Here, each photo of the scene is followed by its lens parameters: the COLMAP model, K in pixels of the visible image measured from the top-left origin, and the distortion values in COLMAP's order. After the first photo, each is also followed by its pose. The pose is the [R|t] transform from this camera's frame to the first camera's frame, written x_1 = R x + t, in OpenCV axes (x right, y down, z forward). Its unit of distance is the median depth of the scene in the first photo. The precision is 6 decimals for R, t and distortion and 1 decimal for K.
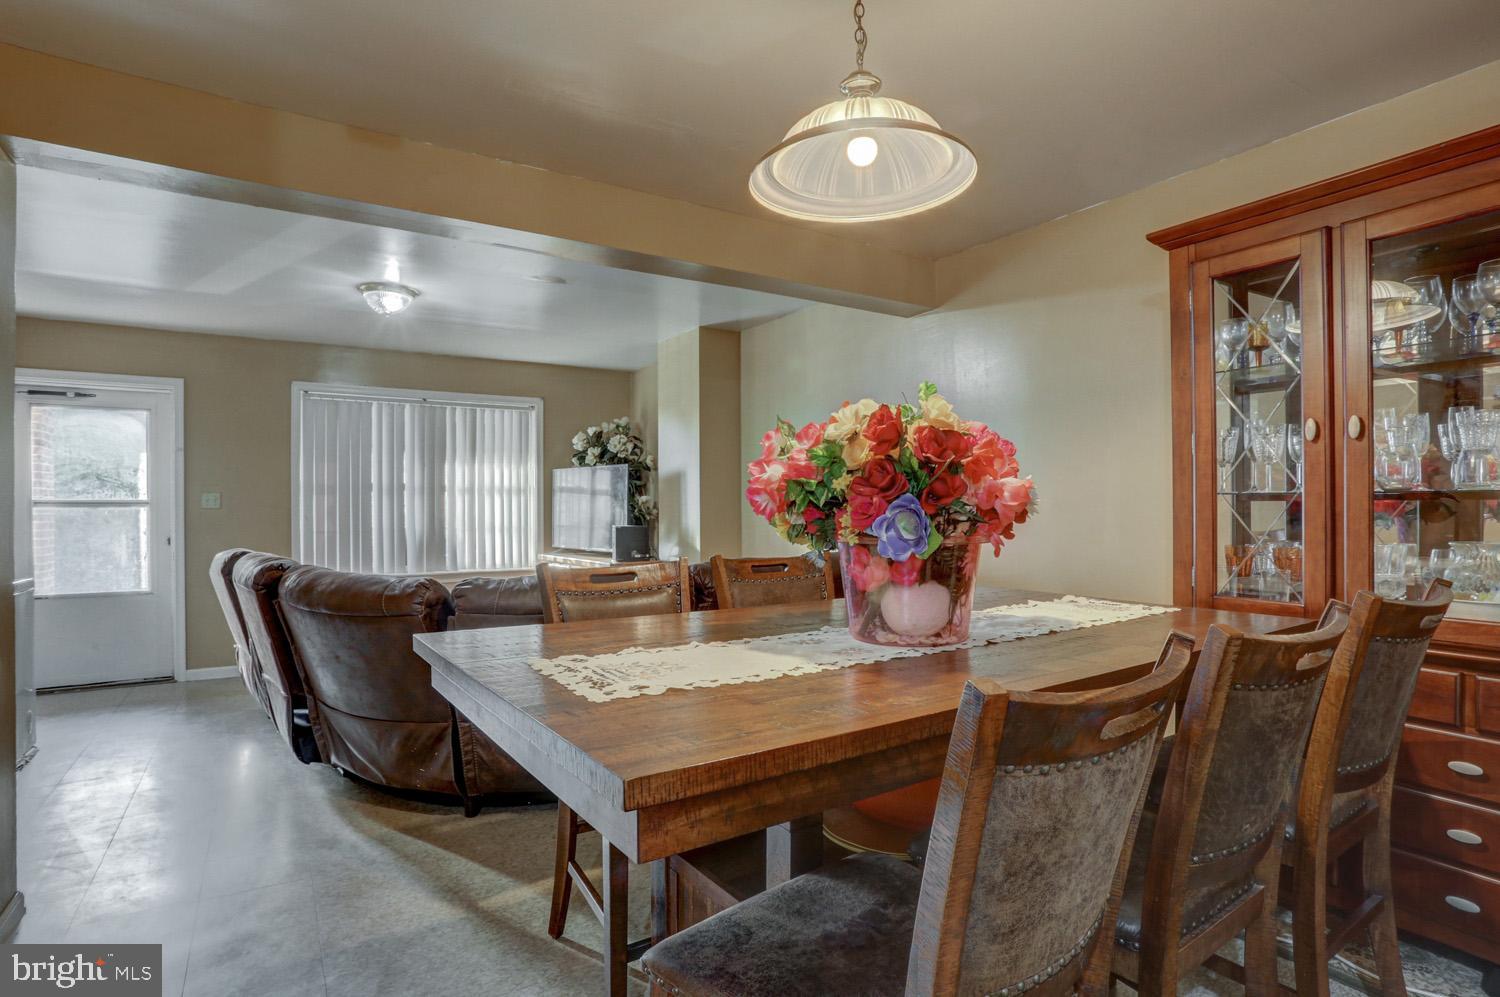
lens RADIAL K [[769.1, 0, 744.3], [0, 769.1, 507.6], [0, 0, 1]] dist [-0.068282, 0.028864]
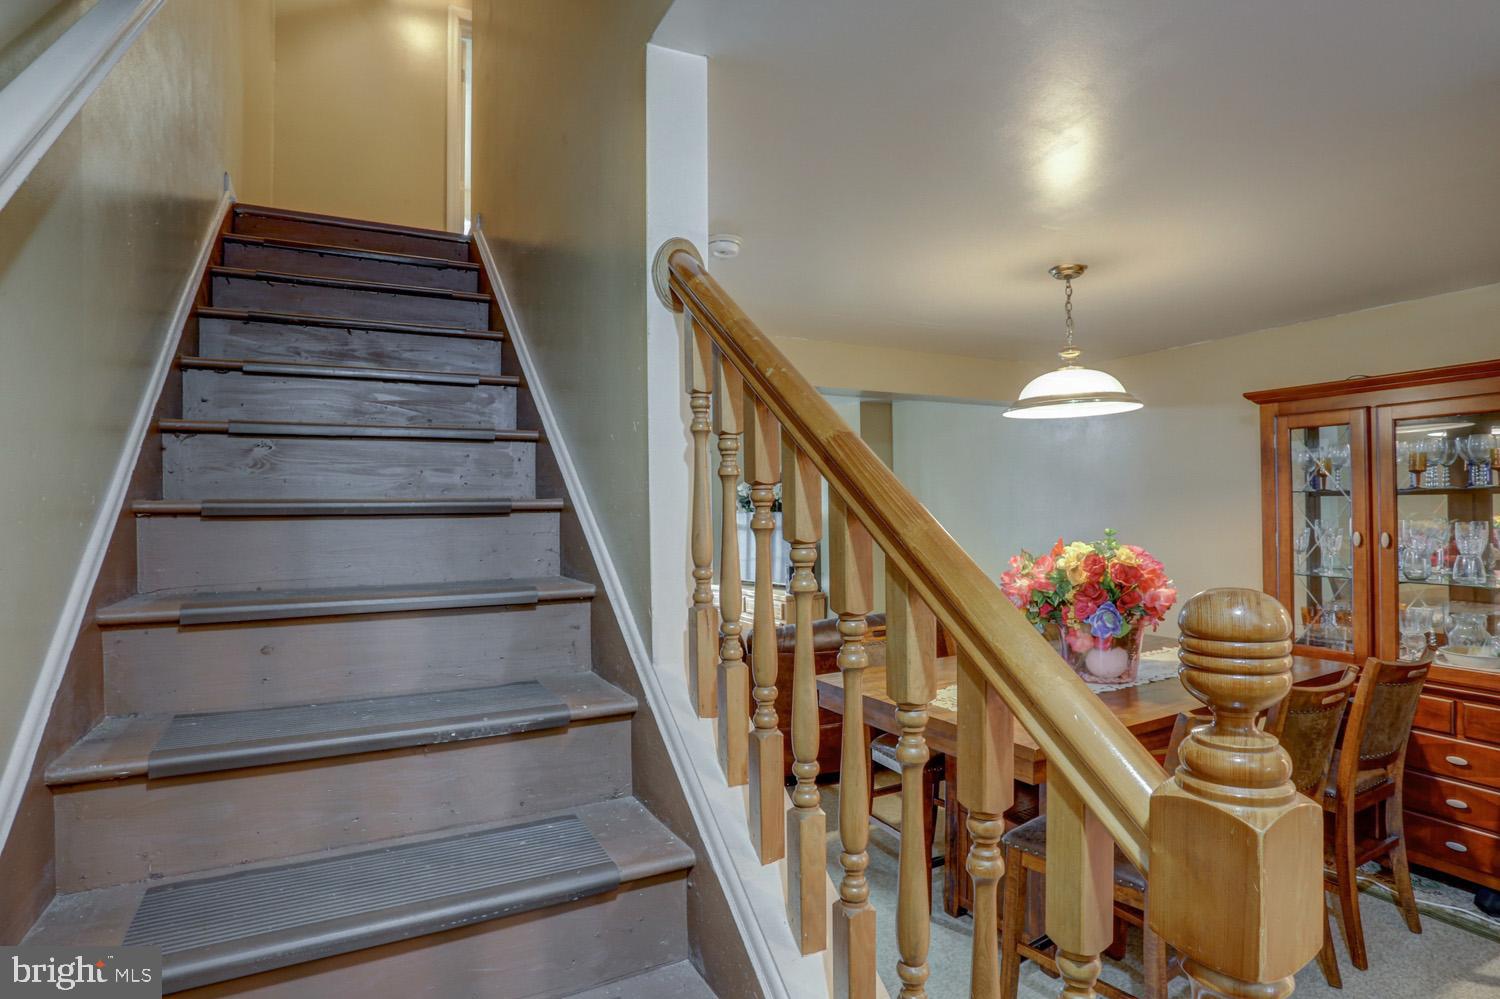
lens RADIAL K [[769.1, 0, 753.2], [0, 769.1, 510.6], [0, 0, 1]] dist [-0.068282, 0.028864]
pose [[0.996152, -0.010713, -0.086991, -0.431470], [0.010712, 0.999943, -0.000482, -0.223444], [0.086991, -0.000452, 0.996209, -0.796917]]
